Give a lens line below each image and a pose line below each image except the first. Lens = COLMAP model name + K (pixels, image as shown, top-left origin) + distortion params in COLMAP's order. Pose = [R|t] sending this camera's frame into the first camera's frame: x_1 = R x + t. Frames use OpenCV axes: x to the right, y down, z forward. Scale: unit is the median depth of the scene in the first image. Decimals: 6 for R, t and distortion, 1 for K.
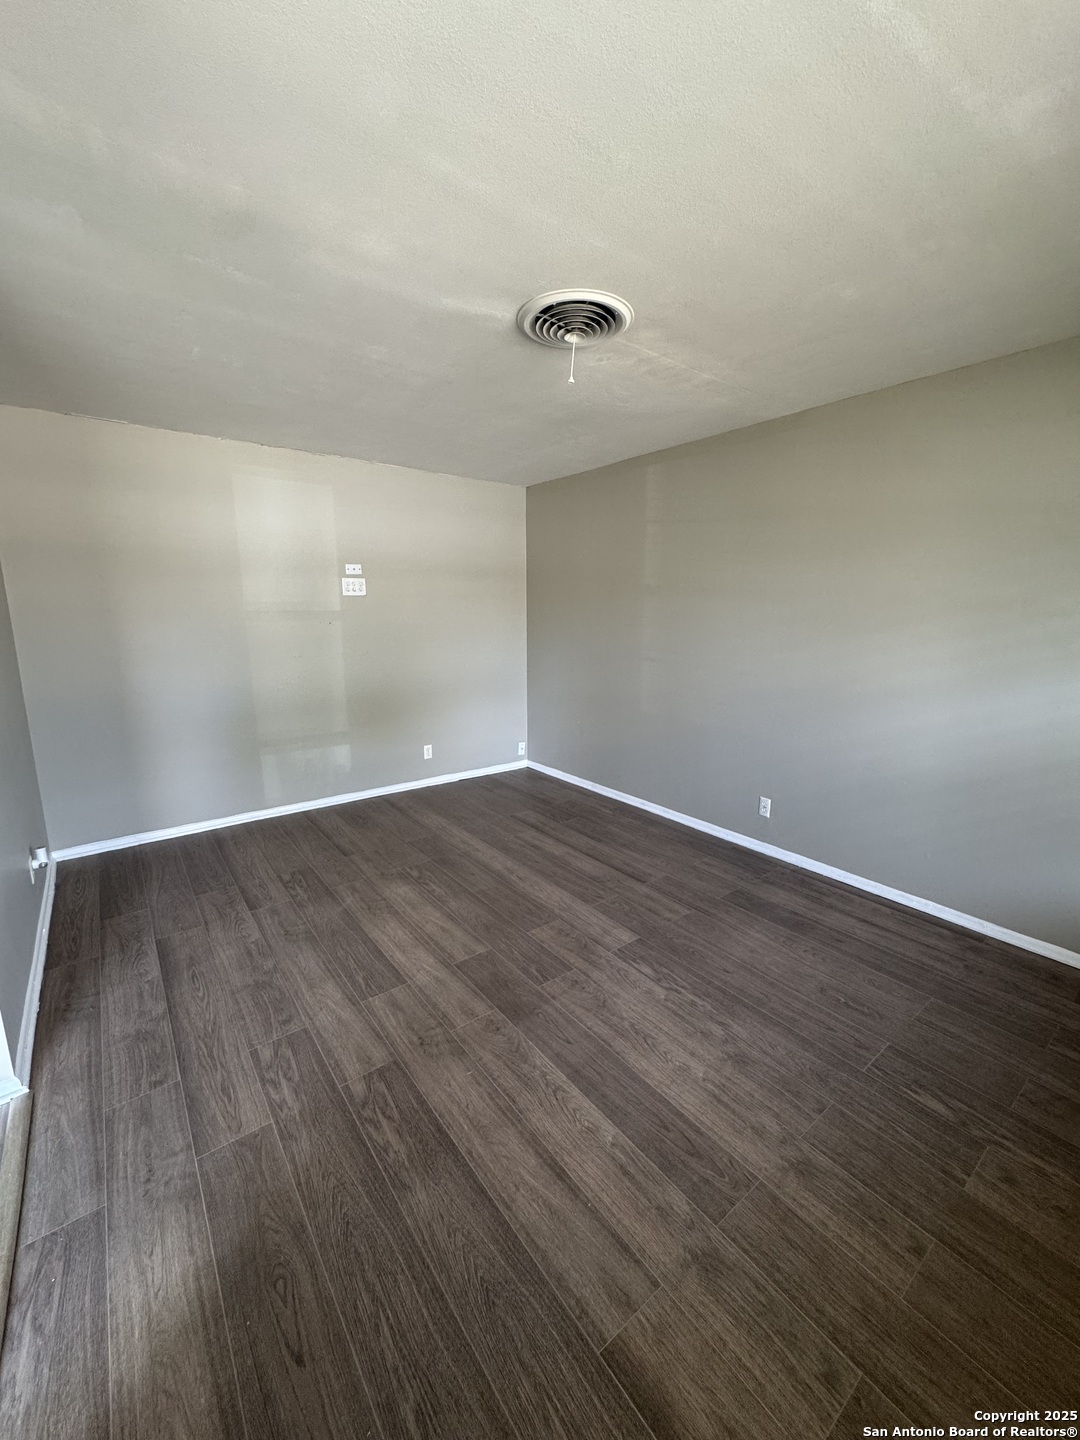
lens RADIAL K [[574.6, 0, 531.3], [0, 574.6, 712.8], [0, 0, 1]] dist [-0.002062, 0.000366]
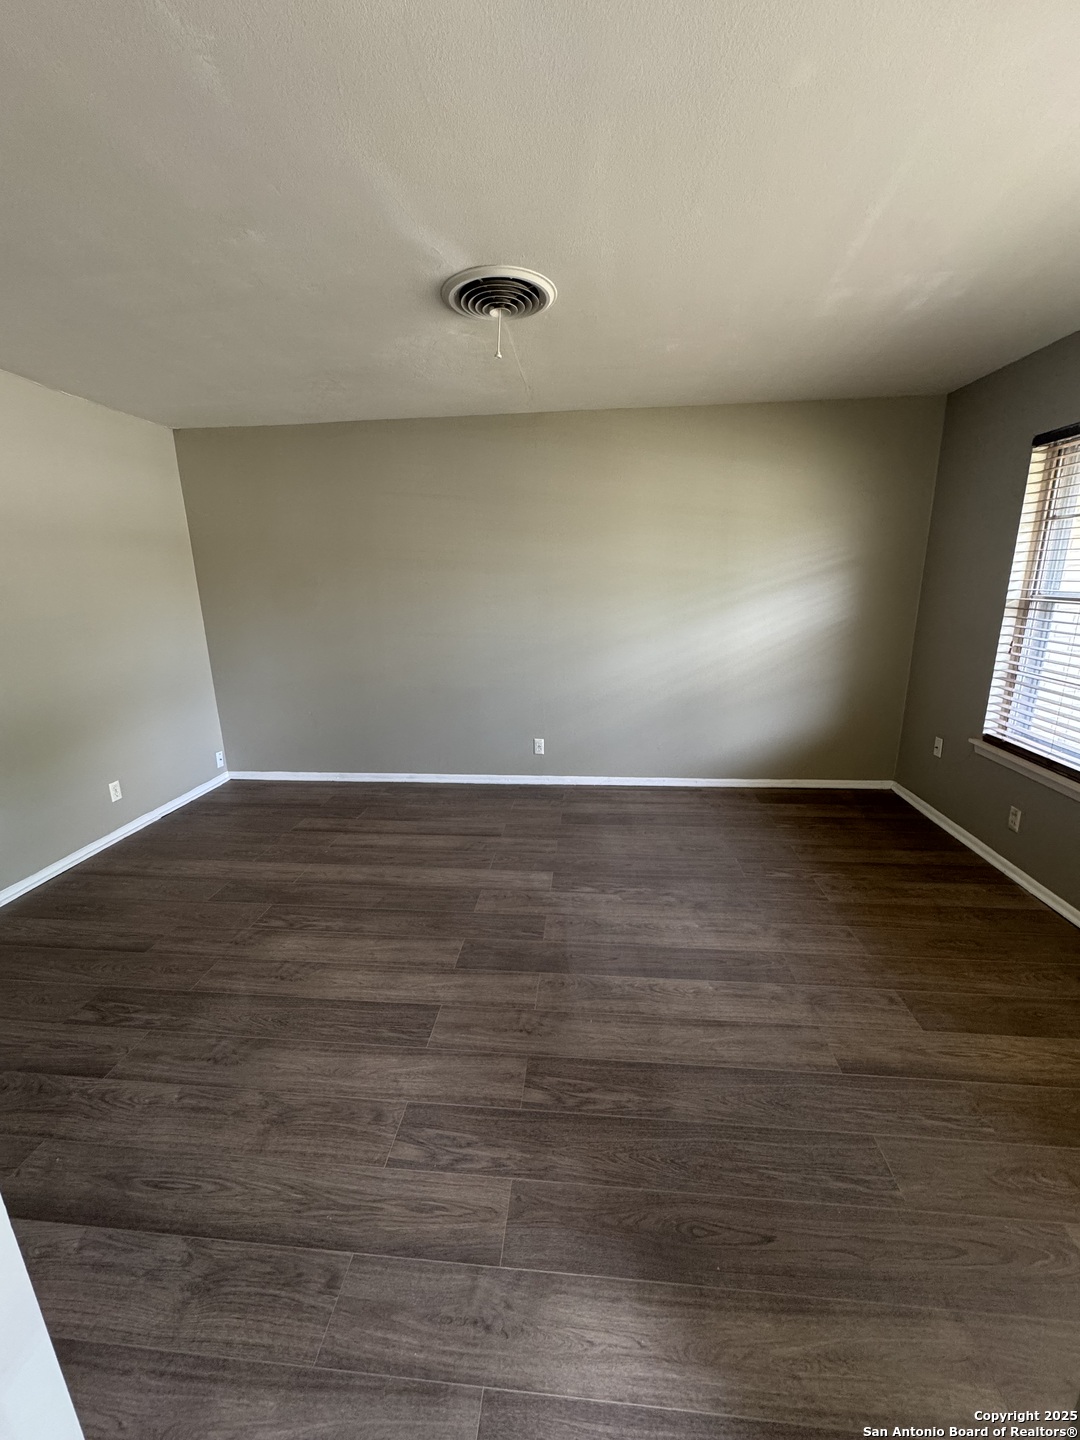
lens RADIAL K [[574.6, 0, 539.8], [0, 574.6, 717.4], [0, 0, 1]] dist [-0.002062, 0.000366]
pose [[0.675720, -0.190504, 0.712117, -0.702681], [0.150803, 0.981323, 0.119426, -0.063698], [-0.721568, 0.026691, 0.691829, 0.260883]]
